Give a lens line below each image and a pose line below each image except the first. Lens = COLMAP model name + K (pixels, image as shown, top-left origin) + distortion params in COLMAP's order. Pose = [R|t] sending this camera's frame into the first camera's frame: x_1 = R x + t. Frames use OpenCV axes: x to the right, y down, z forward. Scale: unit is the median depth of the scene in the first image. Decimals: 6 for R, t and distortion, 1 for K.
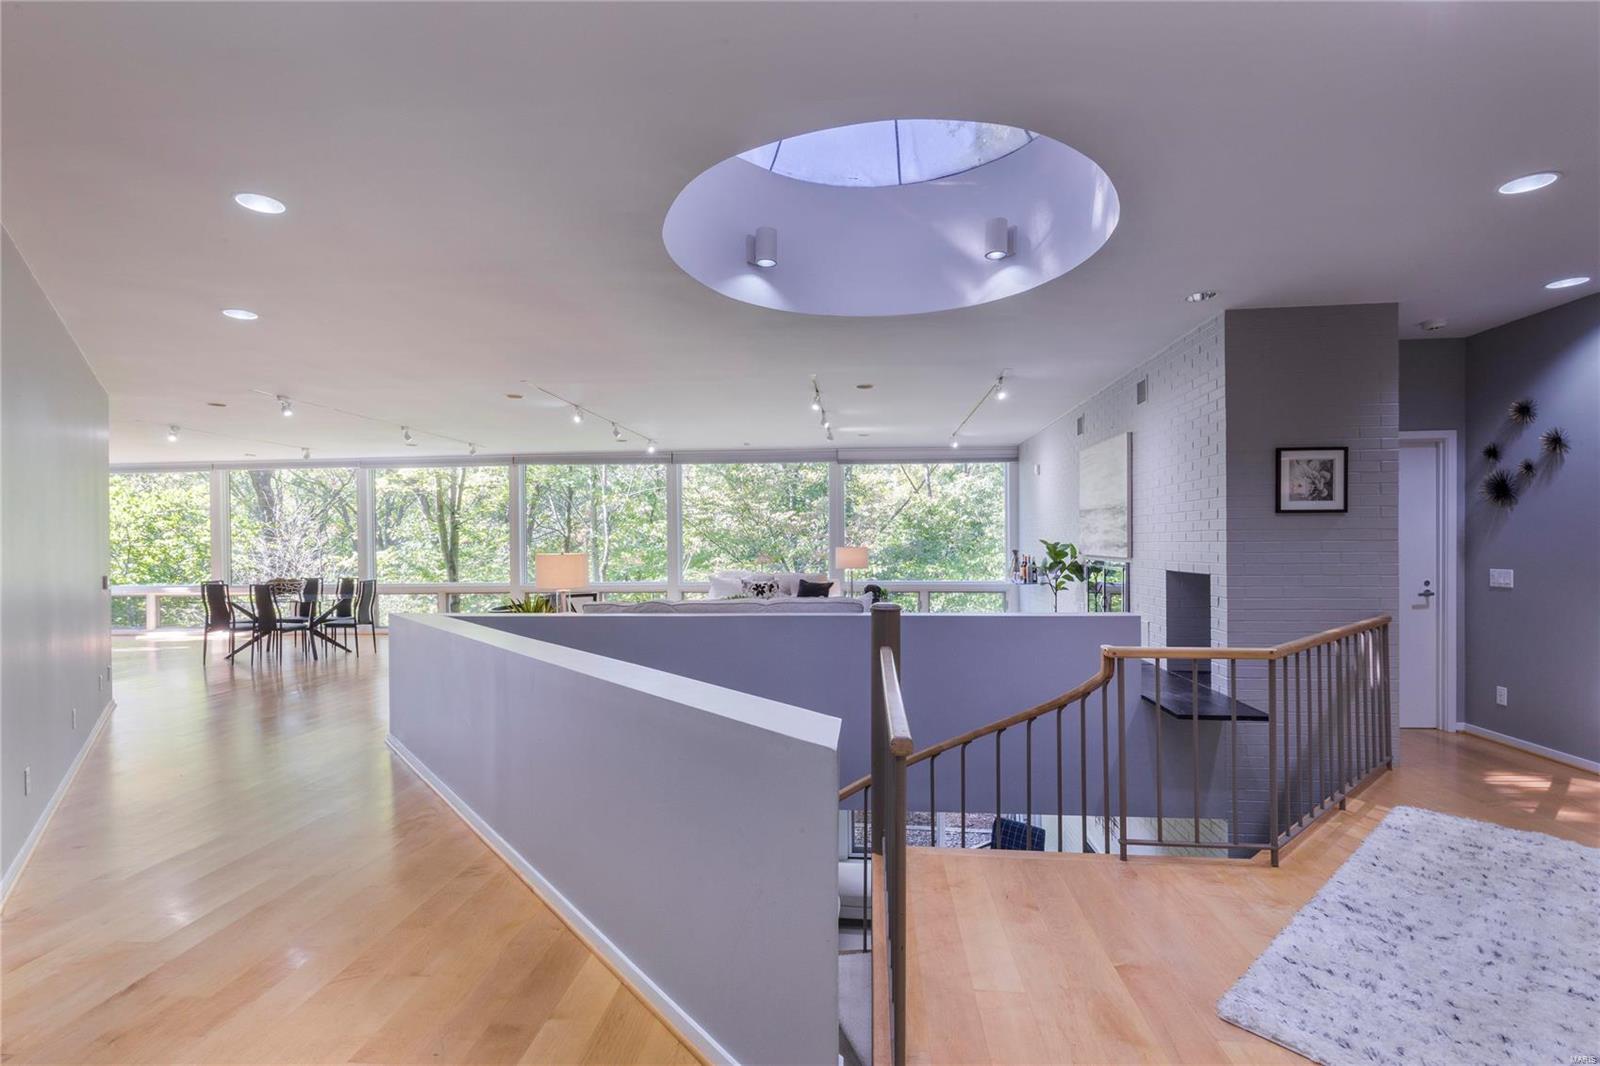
lens RADIAL K [[718.7, 0, 802.7], [0, 718.7, 544.5], [0, 0, 1]] dist [0.009348, -0.000786]
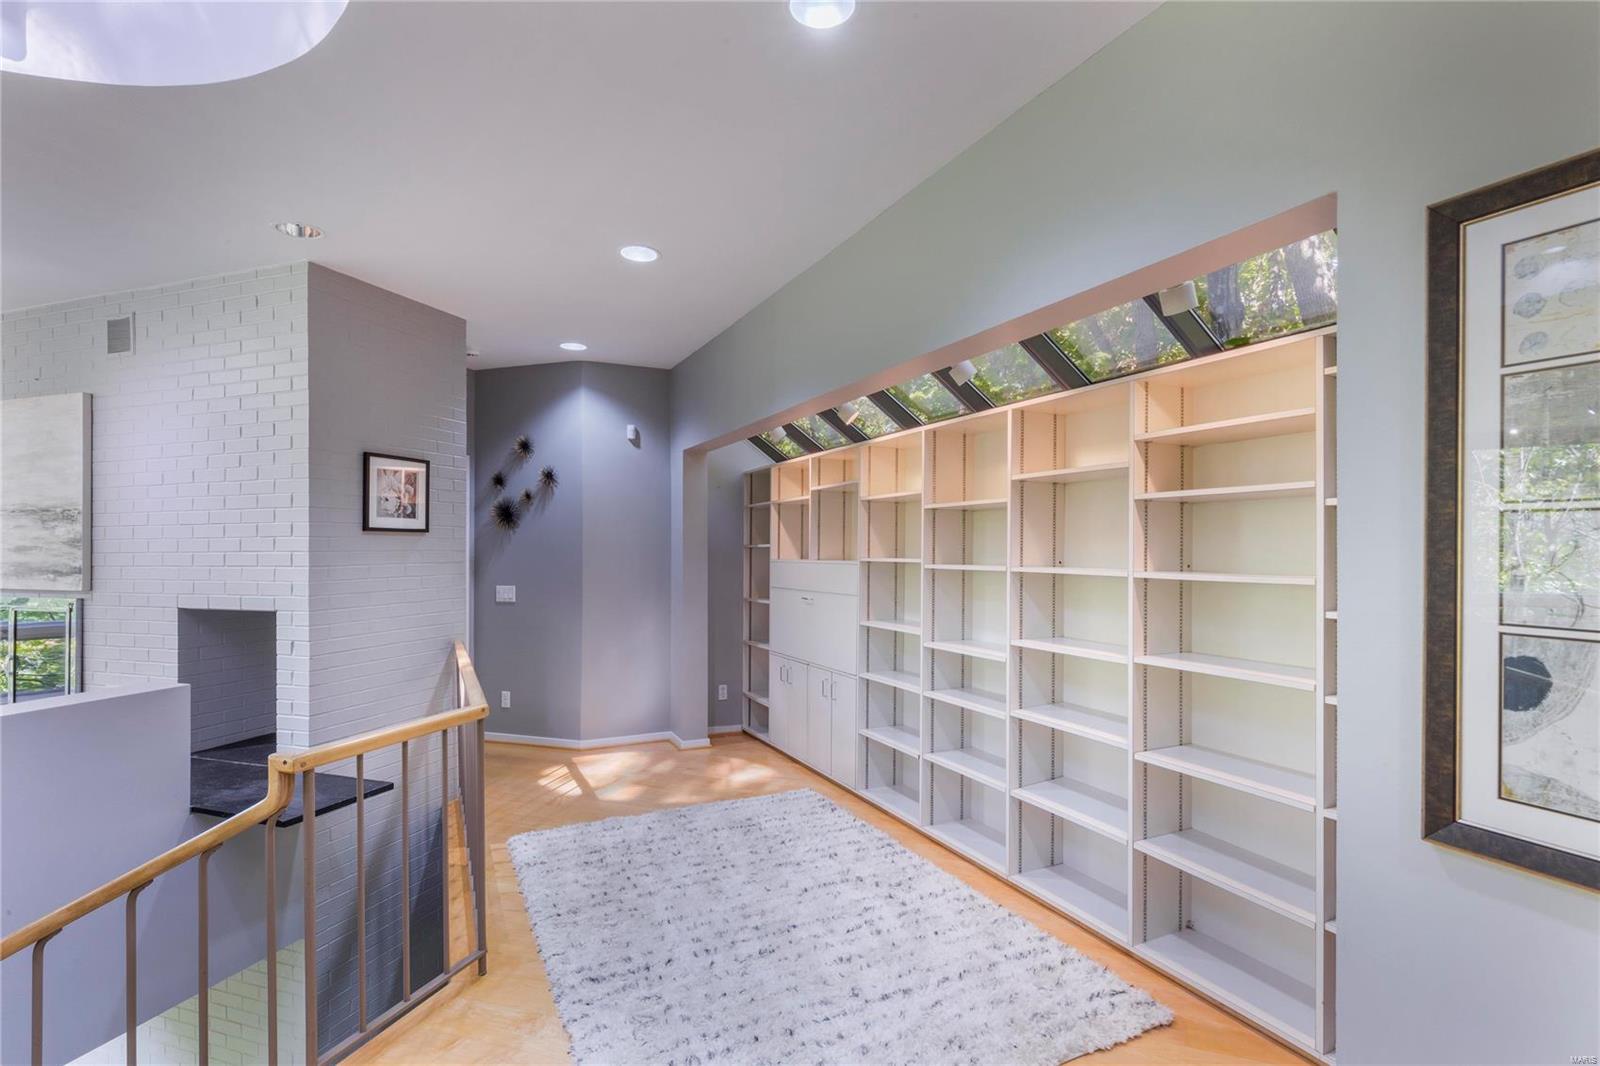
lens RADIAL K [[751.7, 0, 807.4], [0, 751.7, 544.1], [0, 0, 1]] dist [0.002557, -0.000428]
pose [[0.233421, 0.009209, 0.972332, -0.056154], [0.004544, 0.999934, -0.010561, -0.016635], [-0.972365, 0.006883, 0.233364, 0.298454]]
